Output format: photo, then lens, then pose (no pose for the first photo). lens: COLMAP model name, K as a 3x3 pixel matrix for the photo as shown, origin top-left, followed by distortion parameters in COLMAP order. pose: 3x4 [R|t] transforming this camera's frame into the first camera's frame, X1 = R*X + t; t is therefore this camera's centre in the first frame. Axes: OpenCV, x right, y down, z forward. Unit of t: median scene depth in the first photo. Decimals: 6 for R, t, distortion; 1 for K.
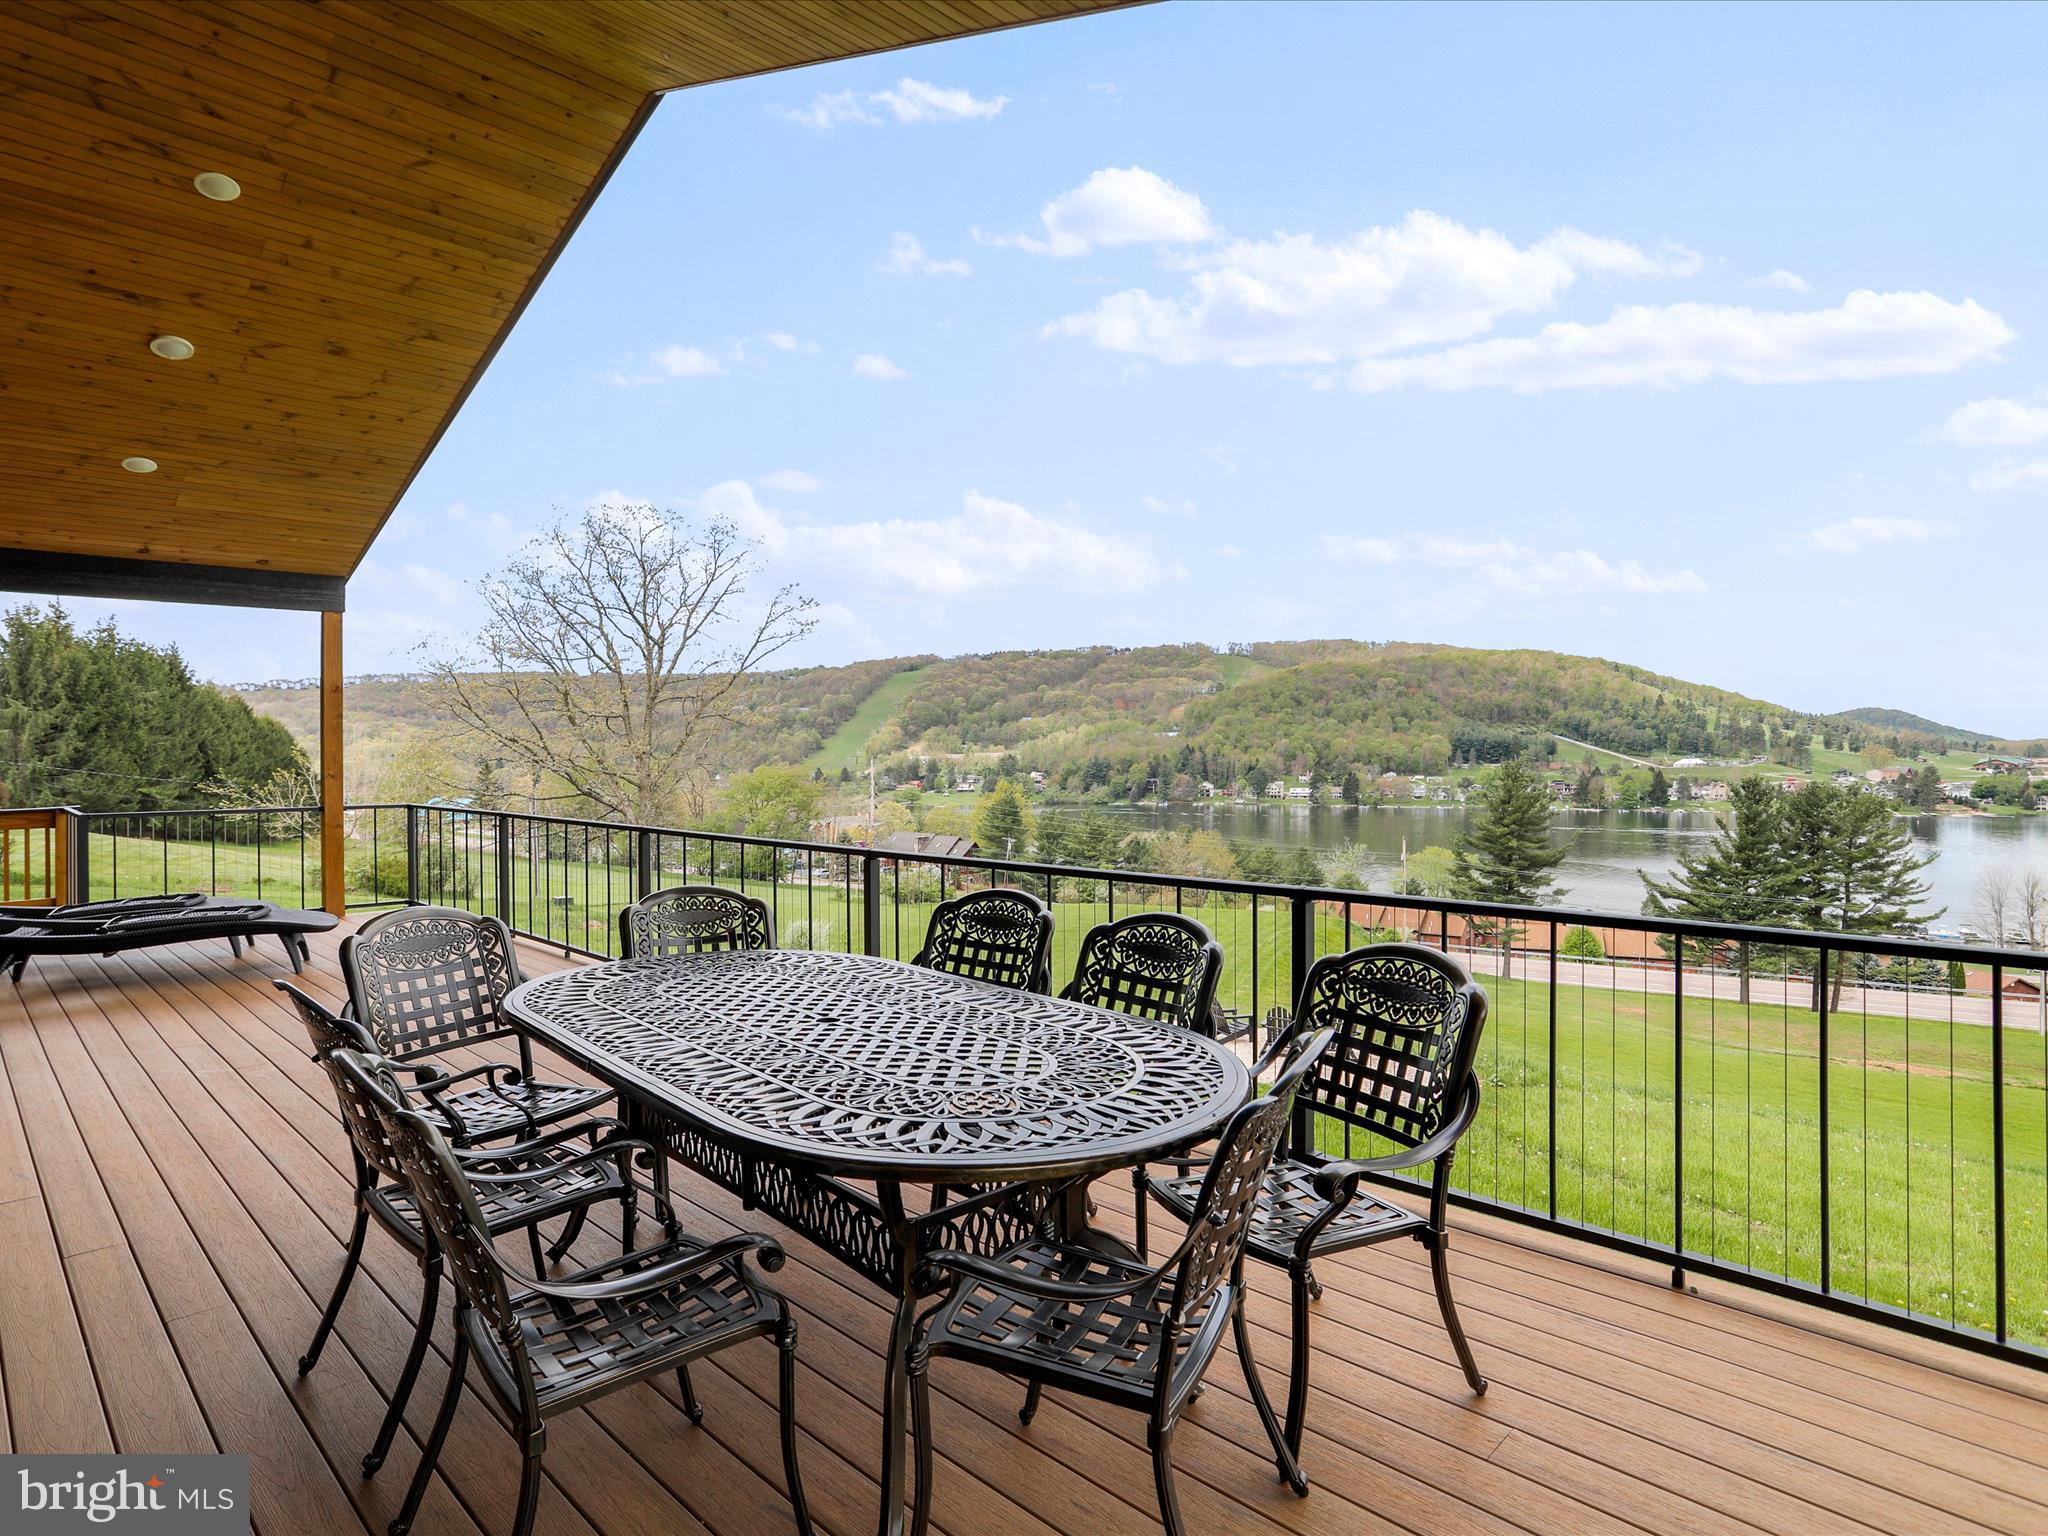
lens RADIAL K [[1145.0, 0, 1019.3], [0, 1145.0, 752.7], [0, 0, 1]] dist [-0.044965, 0.018245]
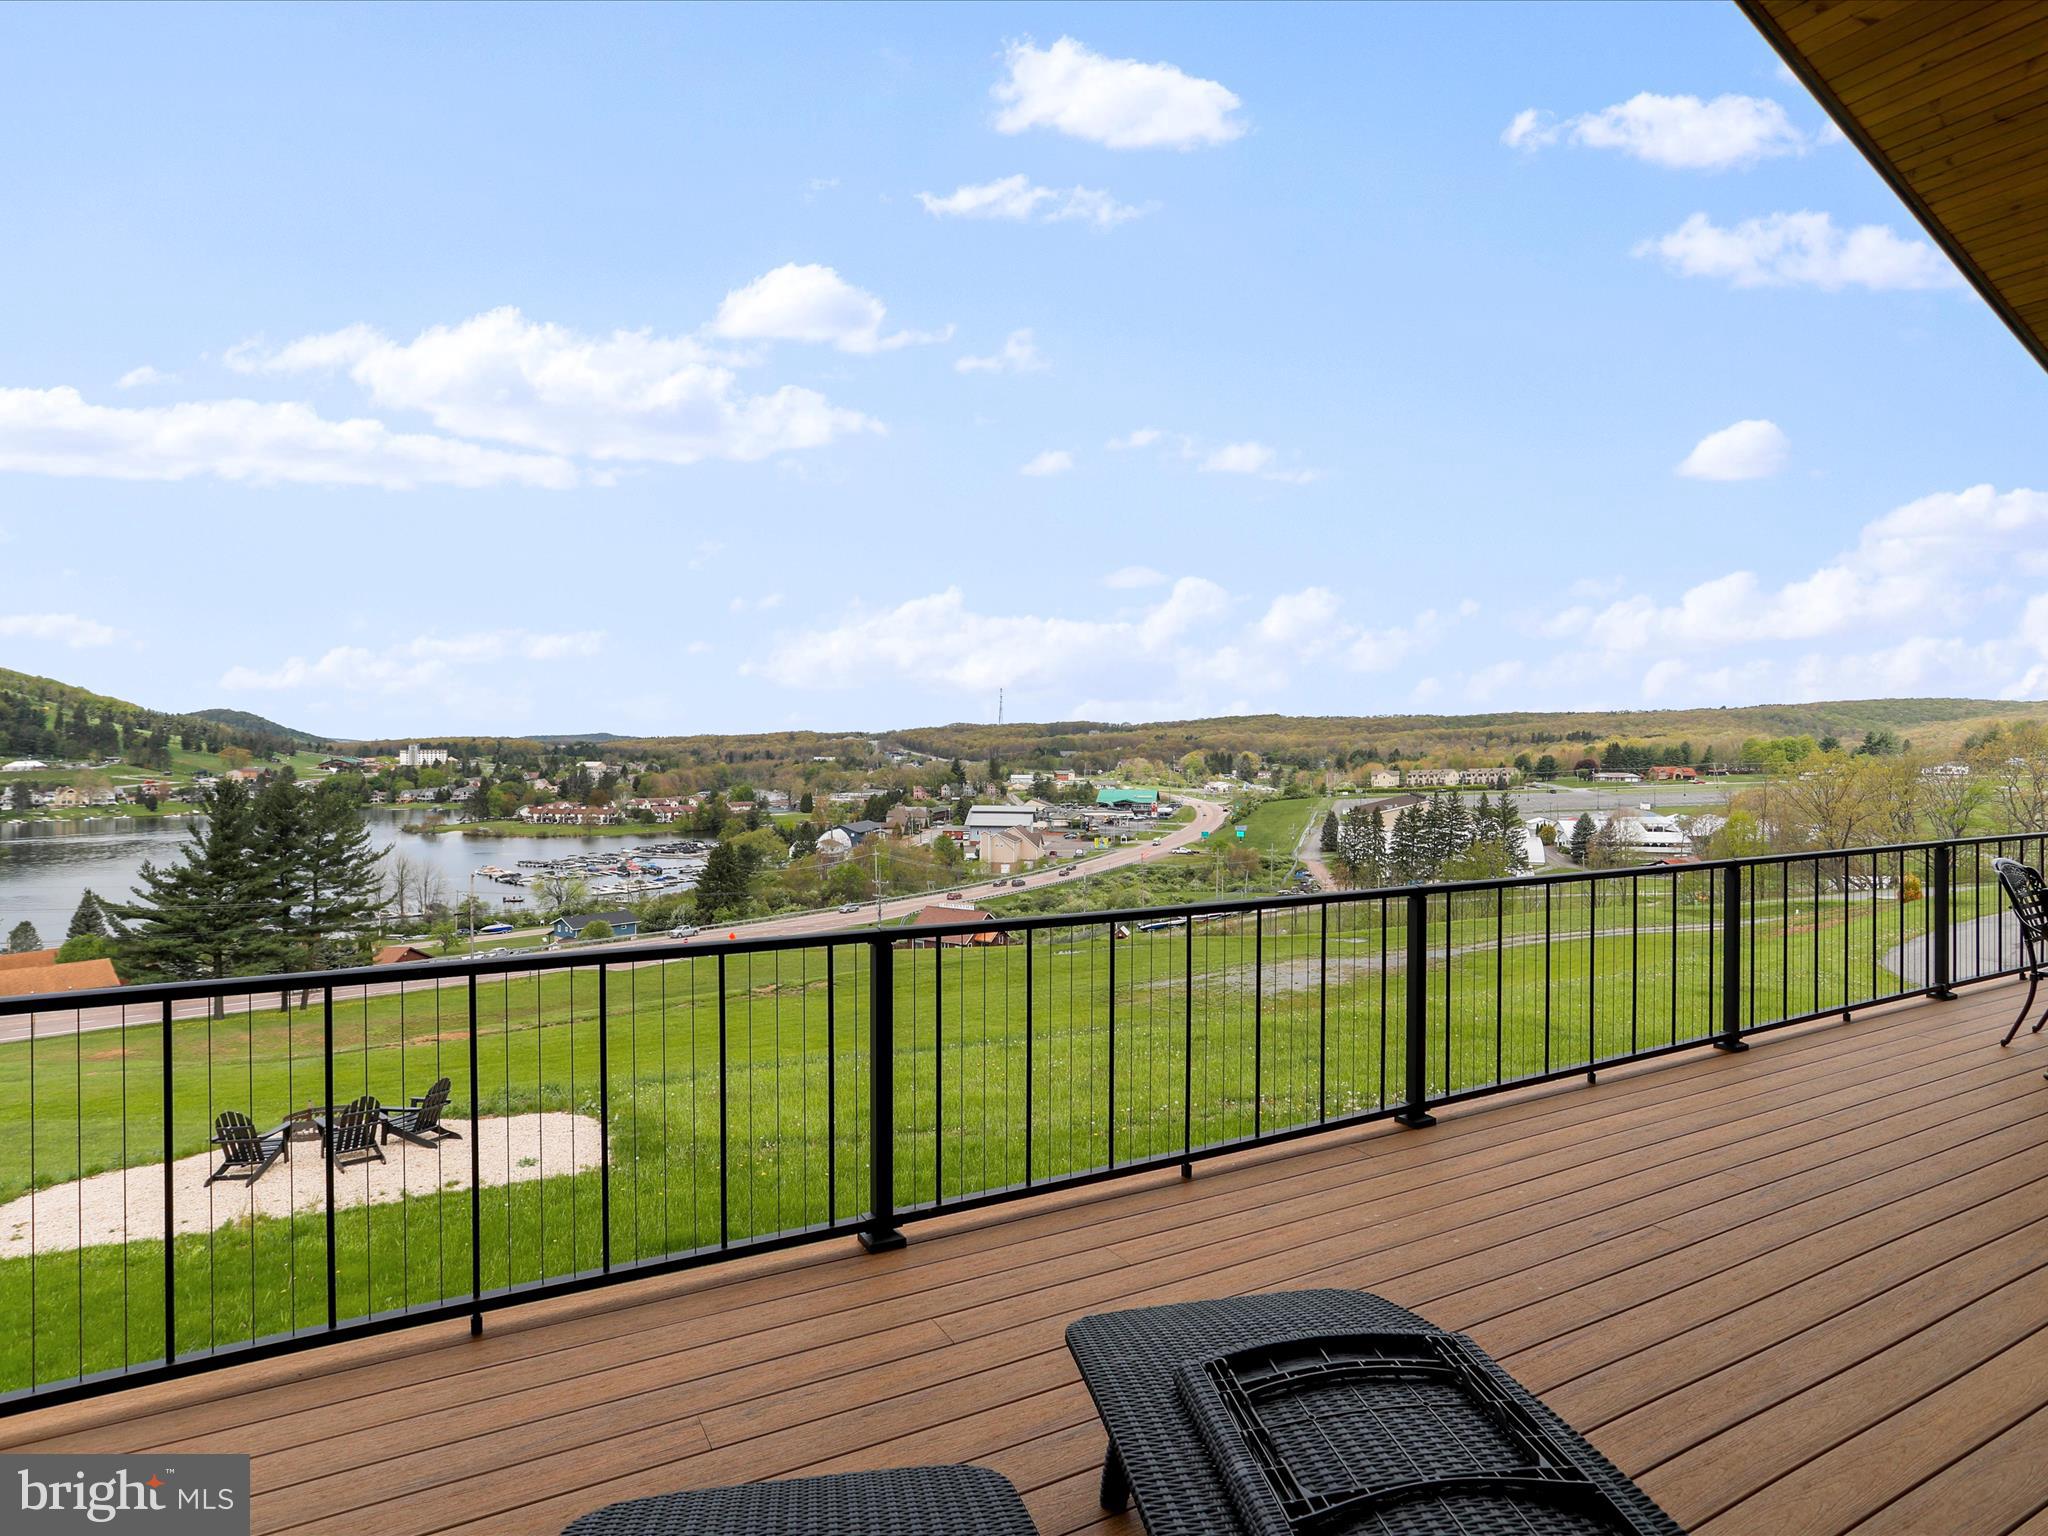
lens RADIAL K [[1146.6, 0, 1008.1], [0, 1146.6, 764.9], [0, 0, 1]] dist [-0.043209, 0.022729]
pose [[0.287800, -0.011810, 0.957618, -0.731628], [0.001806, 0.999929, 0.011789, -0.011979], [-0.957689, -0.001664, 0.287801, 0.849246]]
